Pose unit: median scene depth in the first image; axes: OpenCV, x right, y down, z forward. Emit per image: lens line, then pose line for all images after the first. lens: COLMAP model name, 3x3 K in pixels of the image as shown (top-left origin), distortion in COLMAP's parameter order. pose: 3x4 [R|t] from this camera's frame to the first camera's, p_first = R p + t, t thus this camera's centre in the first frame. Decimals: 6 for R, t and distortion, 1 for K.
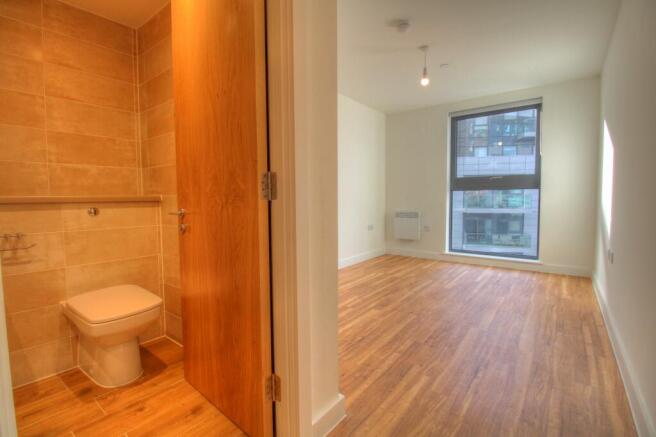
lens RADIAL K [[306.9, 0, 331.0], [0, 306.9, 215.8], [0, 0, 1]] dist [0.001167, -0.013513]
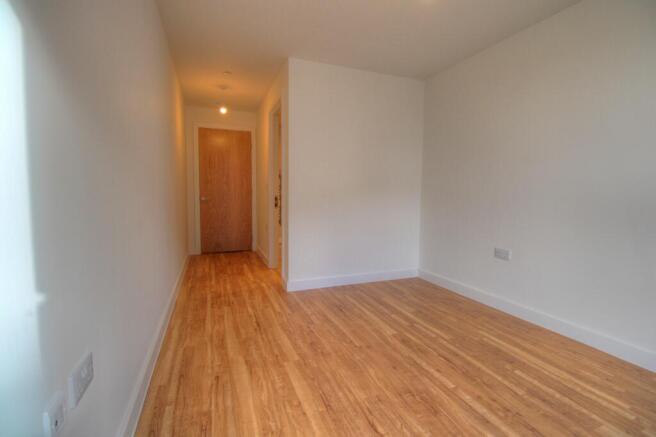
lens RADIAL K [[306.9, 0, 331.0], [0, 306.9, 215.8], [0, 0, 1]] dist [0.001167, -0.013513]
pose [[-0.521245, 0.064752, -0.850947, 0.868202], [-0.057931, 0.992133, 0.110981, -0.092319], [0.851438, 0.107145, -0.513393, 1.158260]]
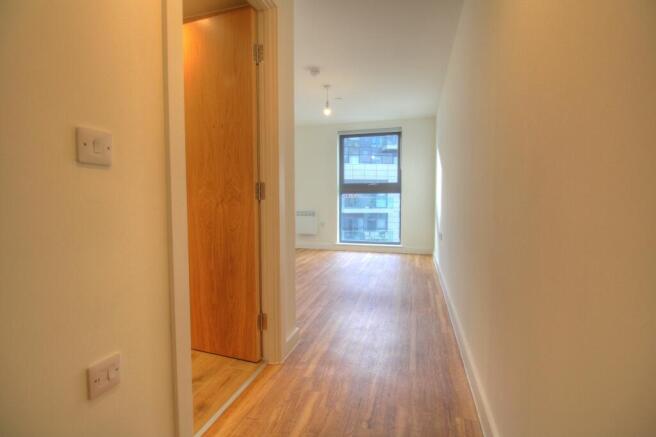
lens RADIAL K [[306.9, 0, 331.0], [0, 306.9, 215.8], [0, 0, 1]] dist [0.001167, -0.013513]
pose [[0.927754, -0.013089, 0.372962, -0.181985], [0.014734, 0.999890, -0.001559, 0.015275], [-0.372900, 0.006941, 0.927845, -0.237451]]
